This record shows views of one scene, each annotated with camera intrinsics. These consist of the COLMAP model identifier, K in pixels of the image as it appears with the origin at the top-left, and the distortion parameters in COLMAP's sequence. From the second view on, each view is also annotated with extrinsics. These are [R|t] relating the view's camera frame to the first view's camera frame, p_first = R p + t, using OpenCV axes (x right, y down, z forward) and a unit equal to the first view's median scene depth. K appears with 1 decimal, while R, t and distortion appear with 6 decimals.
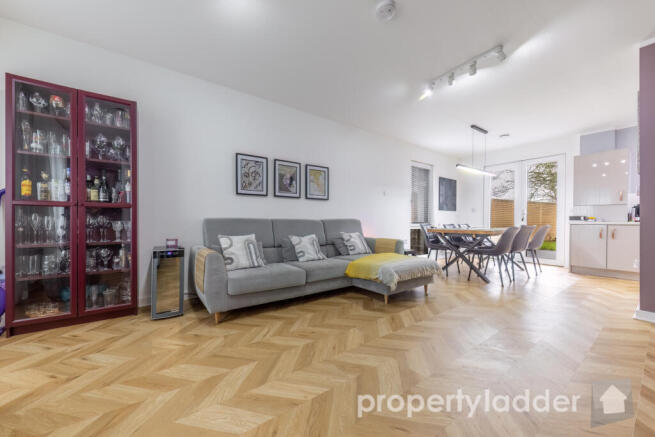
lens RADIAL K [[226.6, 0, 327.5], [0, 226.6, 218.5], [0, 0, 1]] dist [0.022144, -0.005857]
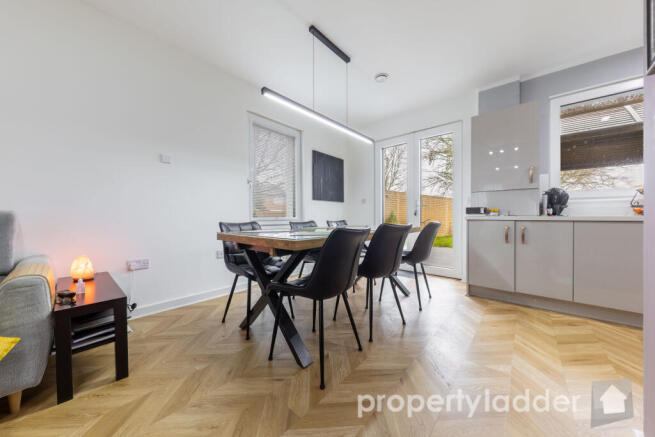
lens RADIAL K [[220.5, 0, 322.1], [0, 220.5, 212.7], [0, 0, 1]] dist [-0.001743, -0.000173]
pose [[0.972330, 0.000439, 0.233610, 0.660285], [-0.000511, 1.000000, 0.000244, 0.006438], [-0.233610, -0.000357, 0.972330, 0.637062]]
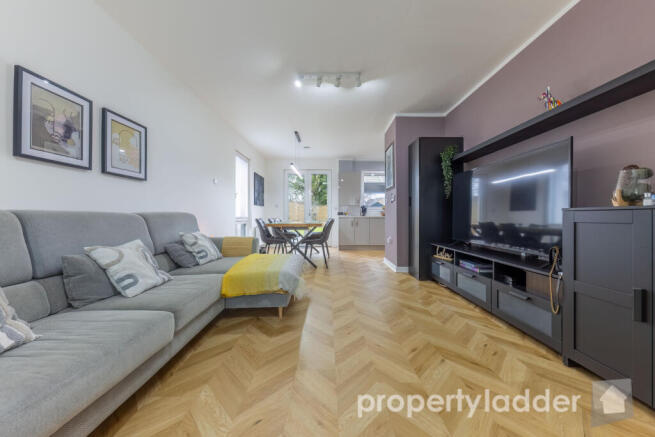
lens RADIAL K [[220.5, 0, 322.1], [0, 220.5, 212.7], [0, 0, 1]] dist [-0.001743, -0.000173]
pose [[0.599478, 0.010076, 0.800328, -0.202553], [-0.007807, 0.999947, -0.006741, 0.004510], [-0.800353, -0.002207, 0.599525, 0.294210]]
